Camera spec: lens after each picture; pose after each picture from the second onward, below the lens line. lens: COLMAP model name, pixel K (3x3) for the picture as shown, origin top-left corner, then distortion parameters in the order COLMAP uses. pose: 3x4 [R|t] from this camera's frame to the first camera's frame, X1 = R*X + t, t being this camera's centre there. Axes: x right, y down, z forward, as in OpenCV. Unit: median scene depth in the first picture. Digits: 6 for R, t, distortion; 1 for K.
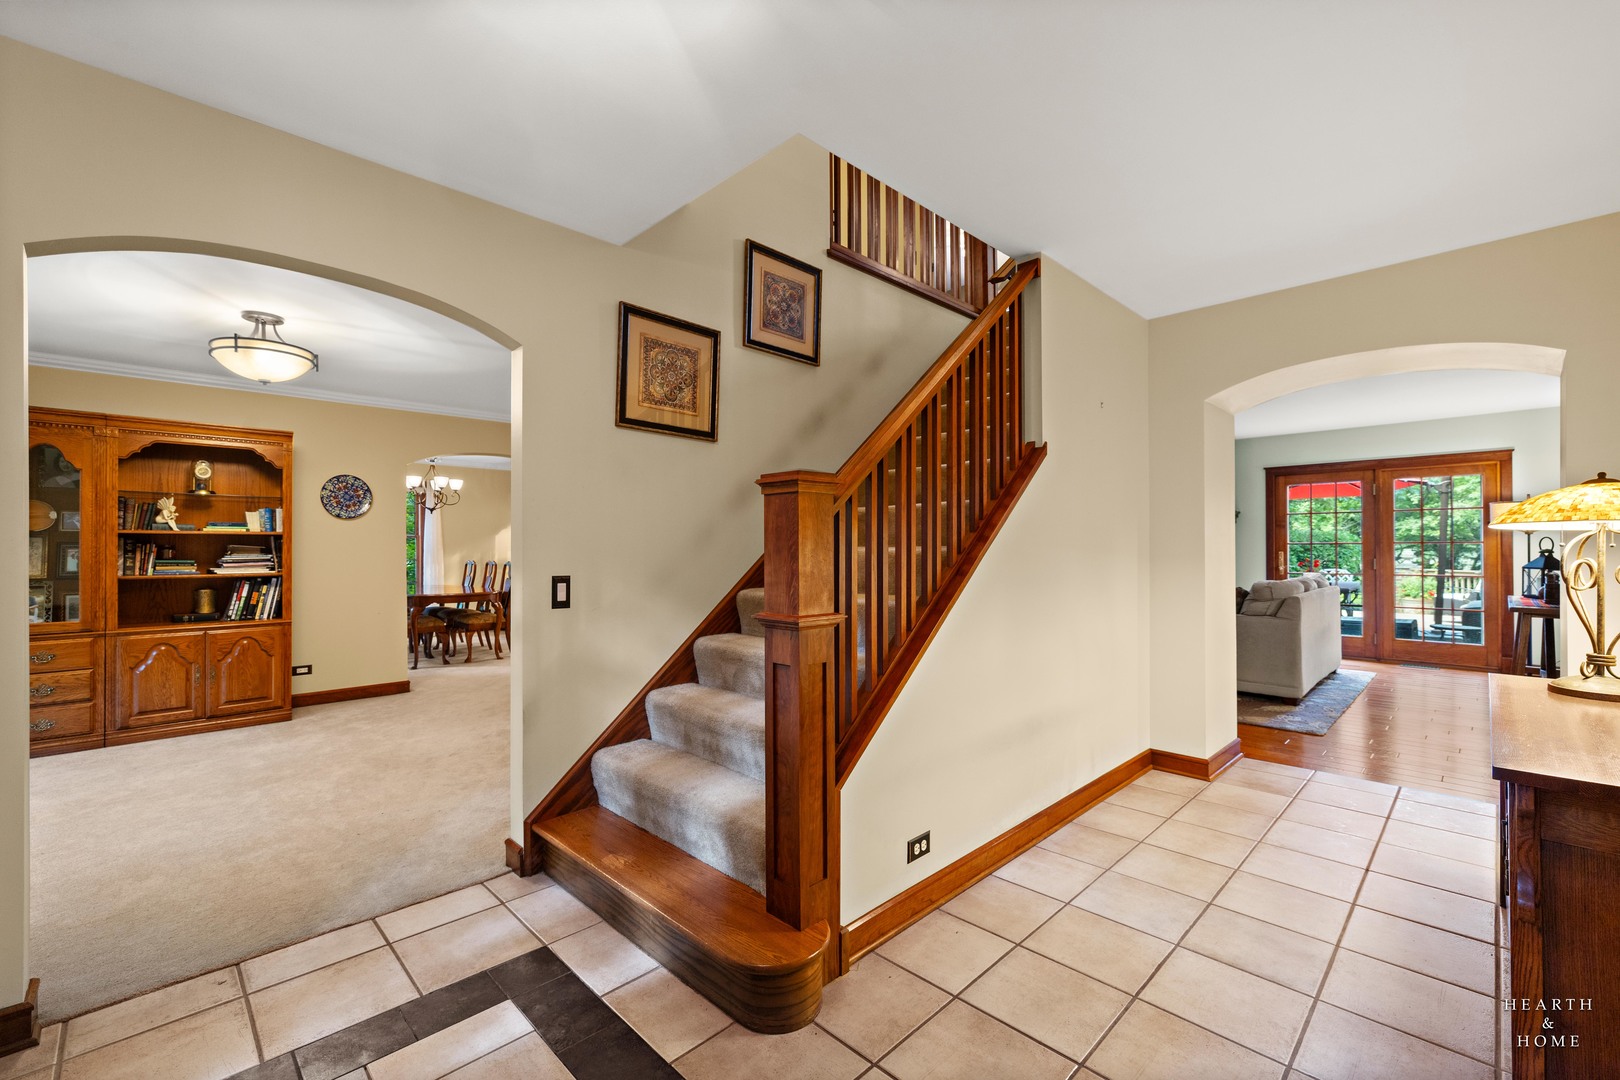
lens RADIAL K [[679.1, 0, 811.4], [0, 679.1, 542.4], [0, 0, 1]] dist [0.001353, 0.000131]
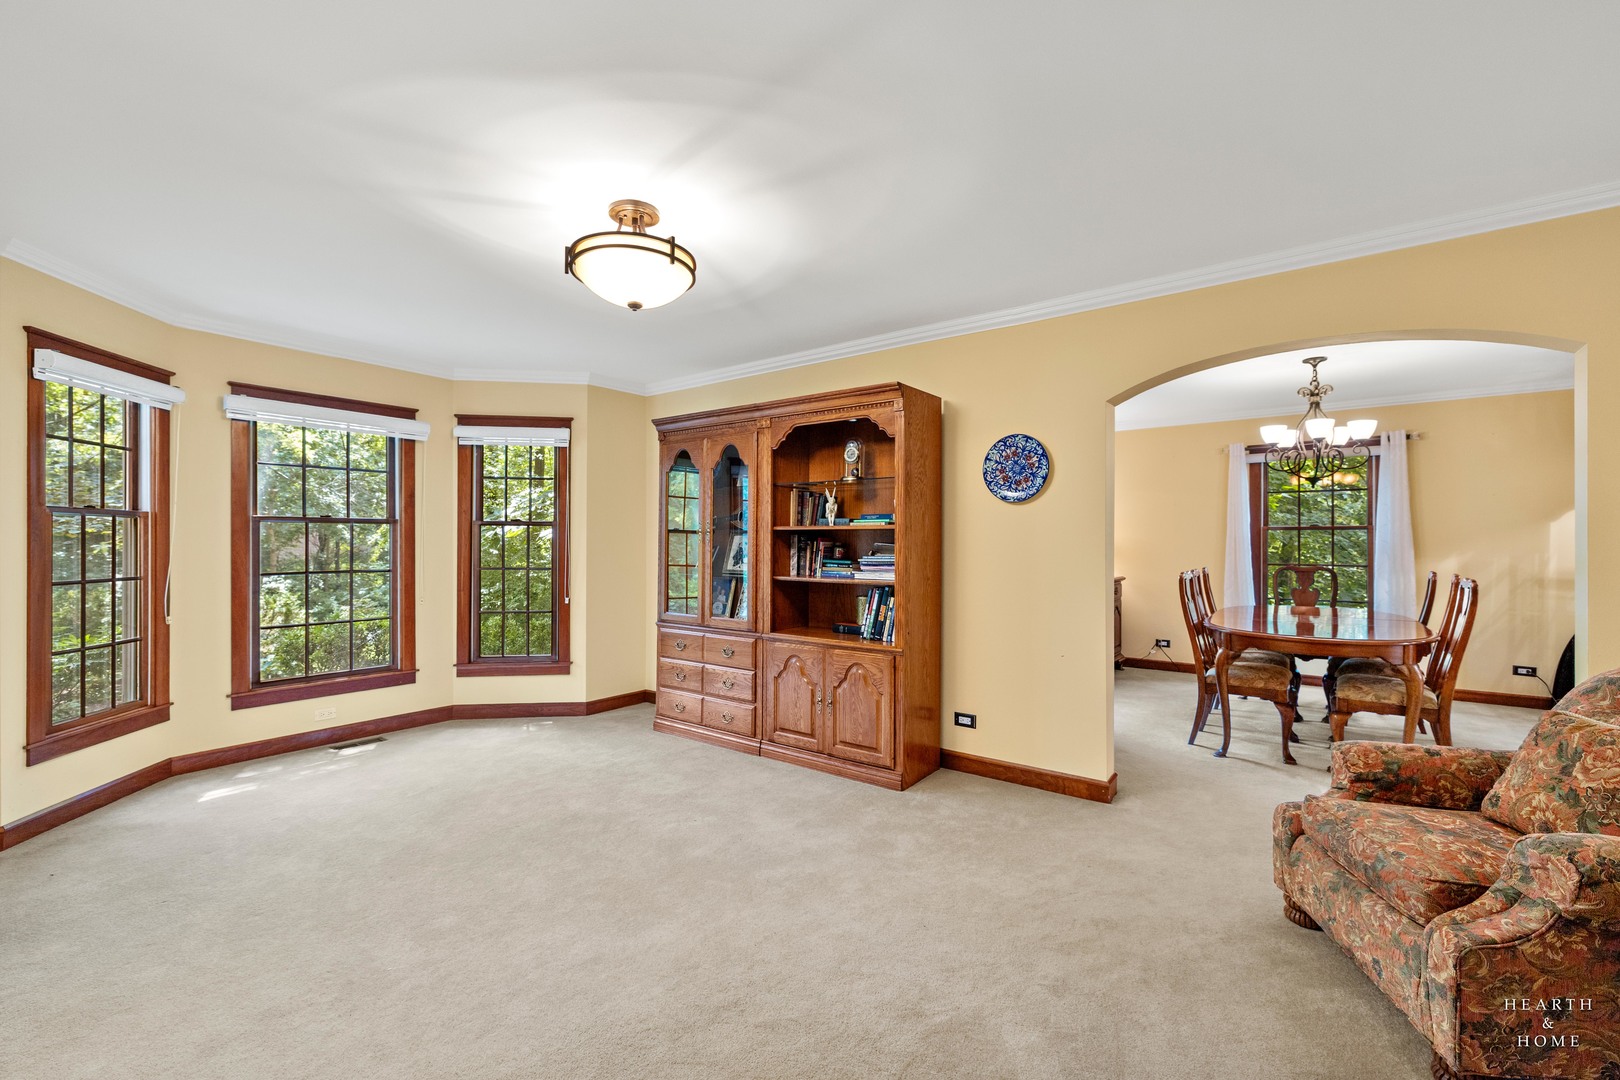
lens RADIAL K [[679.1, 0, 811.4], [0, 679.1, 540.9], [0, 0, 1]] dist [0.001353, 0.000131]
pose [[0.126771, 0.002200, -0.991930, -0.076453], [0.004963, 0.999984, 0.002853, -0.001013], [0.991920, -0.005285, 0.126758, 0.821579]]
